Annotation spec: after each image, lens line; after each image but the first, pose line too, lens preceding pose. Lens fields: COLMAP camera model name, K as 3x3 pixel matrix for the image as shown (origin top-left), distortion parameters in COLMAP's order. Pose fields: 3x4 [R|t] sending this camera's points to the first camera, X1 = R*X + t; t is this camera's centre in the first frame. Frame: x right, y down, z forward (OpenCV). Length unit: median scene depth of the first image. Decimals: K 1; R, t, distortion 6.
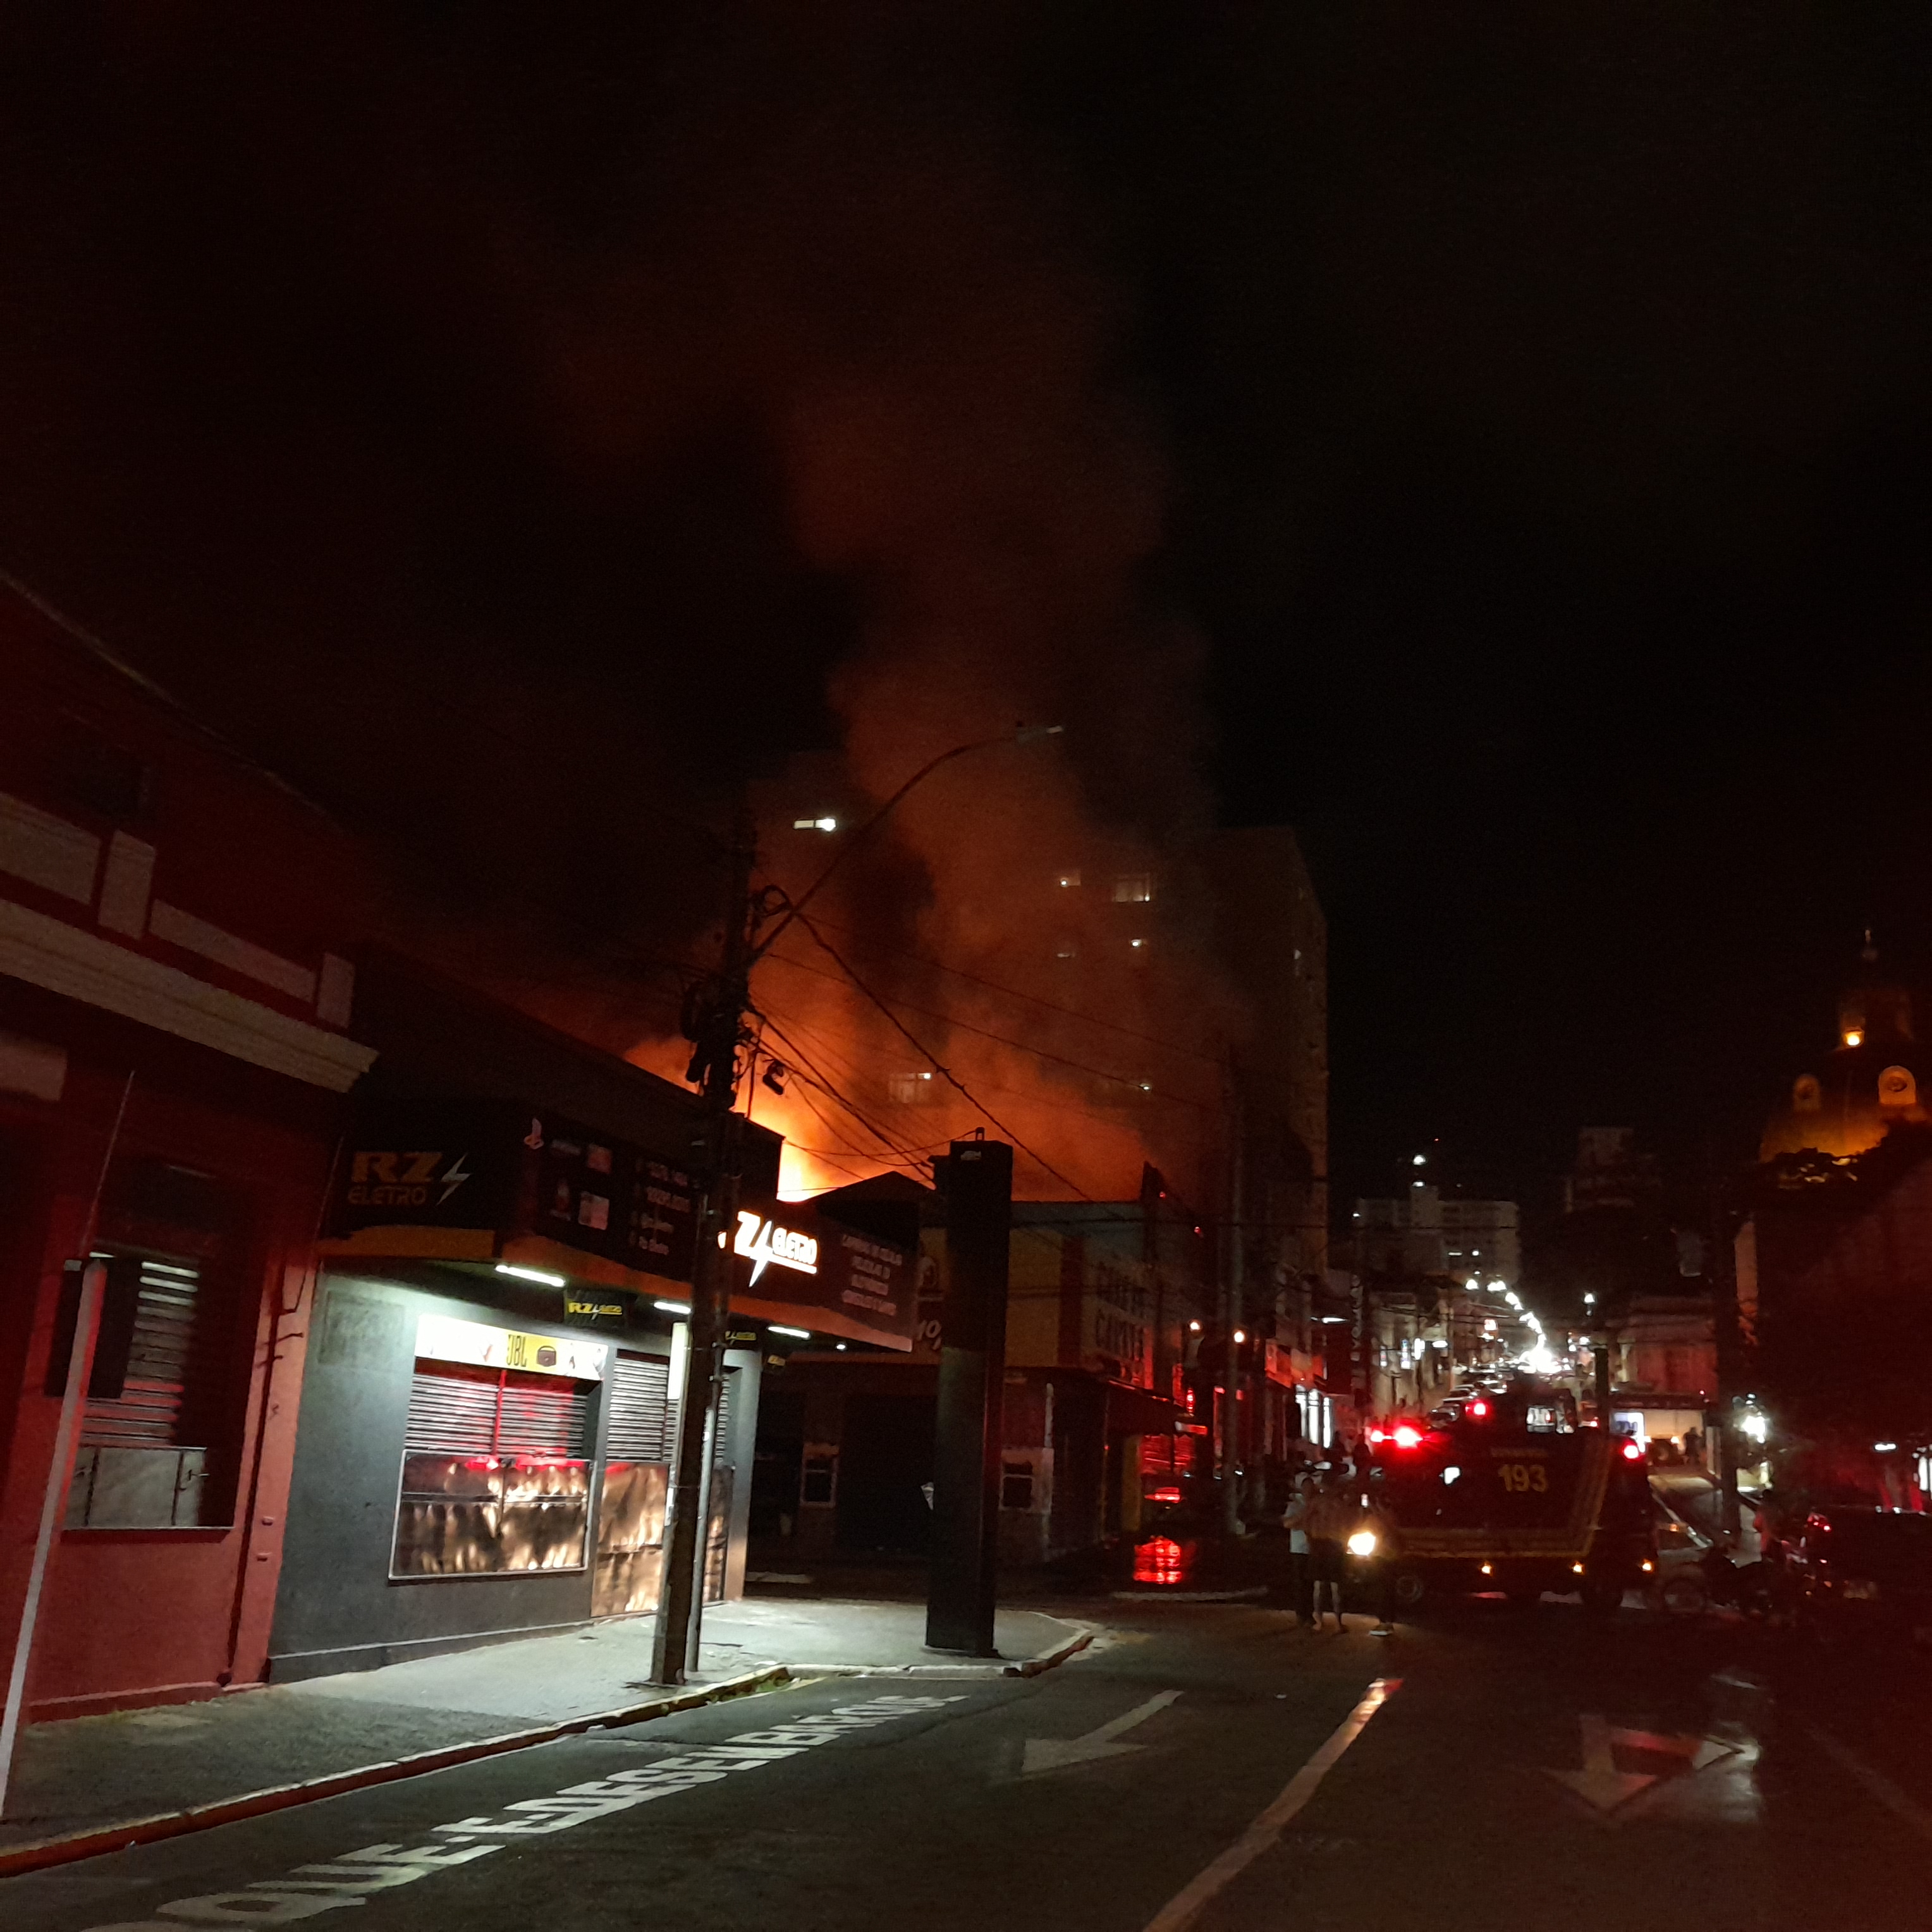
lens RADIAL K [[1959.4, 0, 994.1], [0, 1959.4, 935.4], [0, 0, 1]] dist [0.220807, -0.616103]
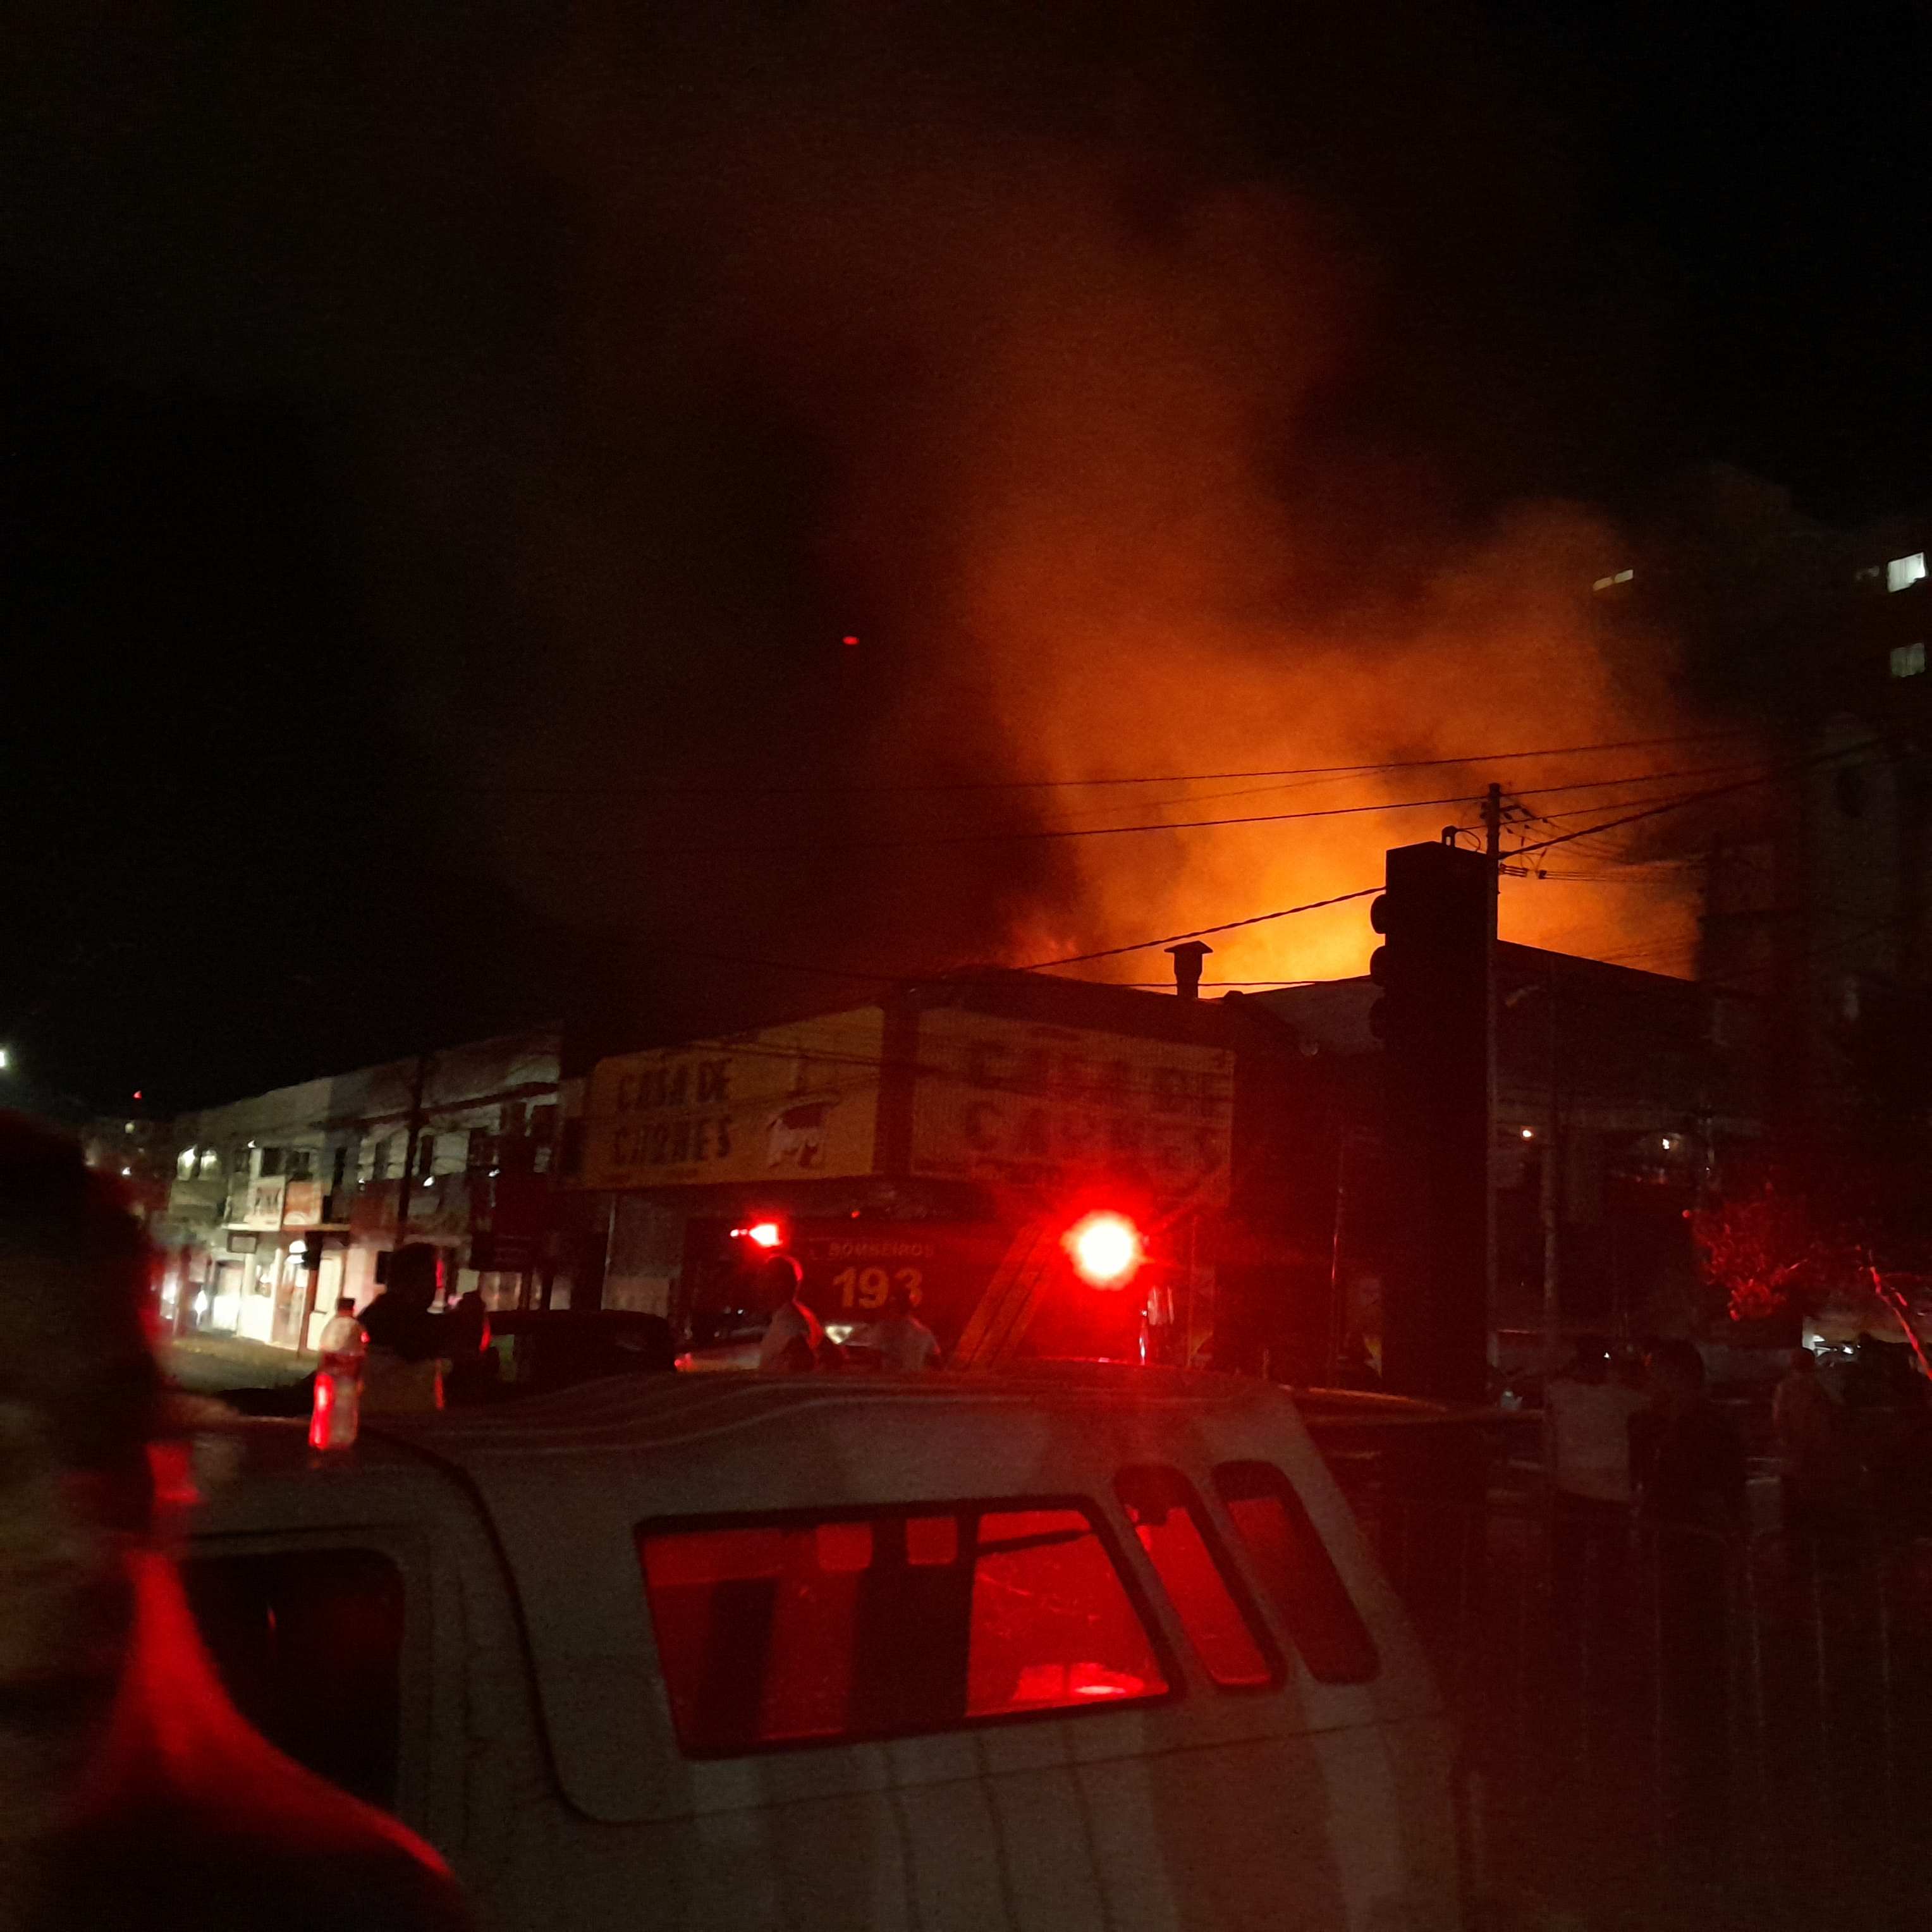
lens RADIAL K [[1943.6, 0, 983.0], [0, 1943.6, 939.5], [0, 0, 1]] dist [0.222947, -0.649997]
pose [[0.726179, -0.123949, -0.676240, 1.240450], [0.157125, 0.987502, -0.012272, 0.290604], [0.669310, -0.097342, 0.736579, 0.948357]]
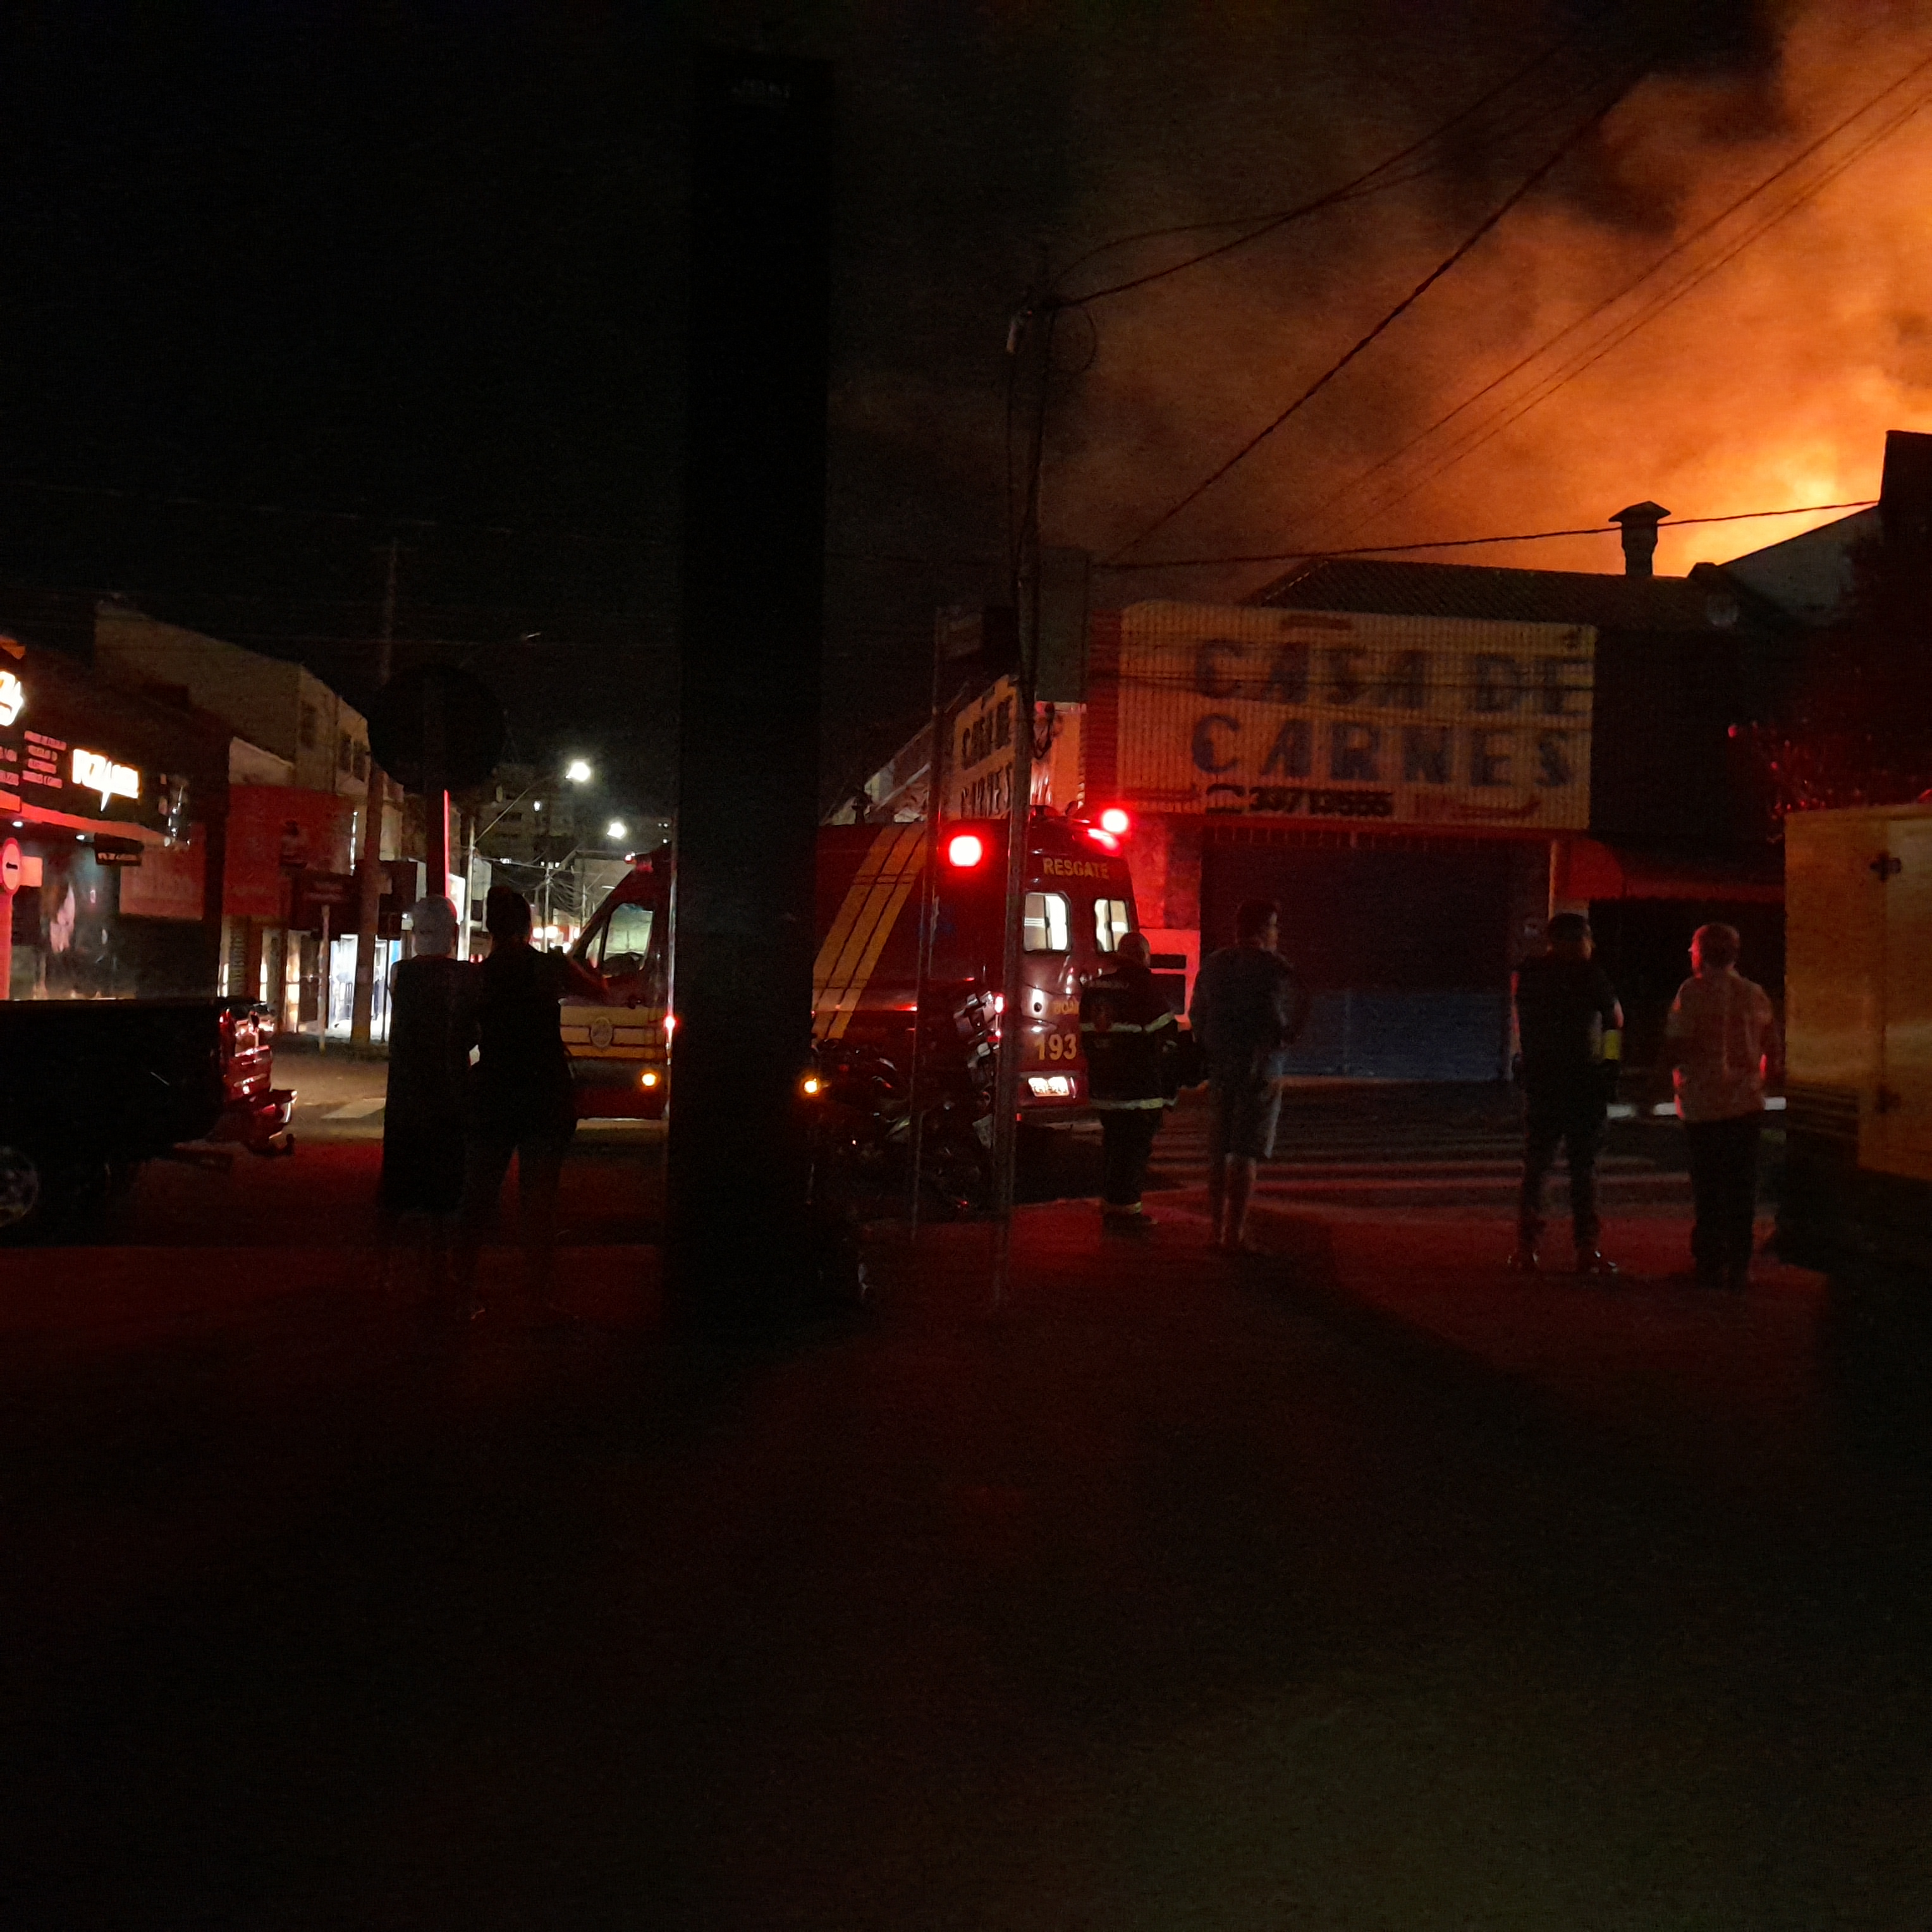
lens RADIAL K [[1959.4, 0, 994.1], [0, 1959.4, 935.4], [0, 0, 1]] dist [0.220807, -0.616103]
pose [[0.394701, -0.041519, -0.917871, 1.282018], [0.227901, 0.972184, 0.054025, 0.446102], [0.890097, -0.230507, 0.393184, 1.448025]]
